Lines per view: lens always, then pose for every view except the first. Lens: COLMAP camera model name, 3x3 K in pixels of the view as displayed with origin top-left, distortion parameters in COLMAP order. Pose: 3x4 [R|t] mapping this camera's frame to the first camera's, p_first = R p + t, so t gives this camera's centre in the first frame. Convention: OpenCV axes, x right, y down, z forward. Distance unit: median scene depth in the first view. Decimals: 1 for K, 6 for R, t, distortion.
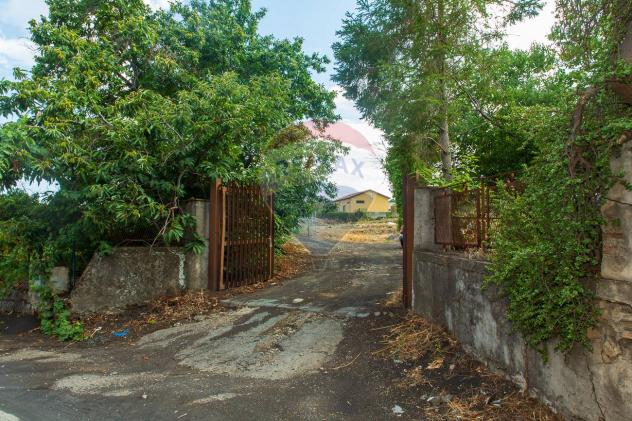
lens RADIAL K [[451.6, 0, 316.3], [0, 451.6, 216.2], [0, 0, 1]] dist [0.002587, -0.004895]
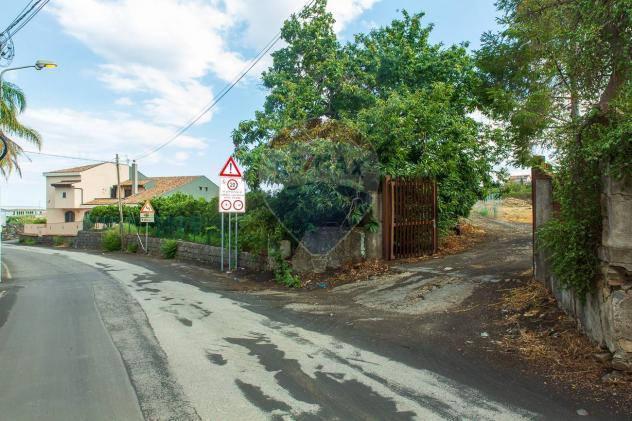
lens RADIAL K [[451.6, 0, 316.3], [0, 451.6, 216.2], [0, 0, 1]] dist [0.002587, -0.004895]
pose [[0.902547, -0.009603, -0.430484, 0.174318], [0.026556, 0.999090, 0.033389, -0.015237], [0.429771, -0.041567, 0.901980, -0.309707]]
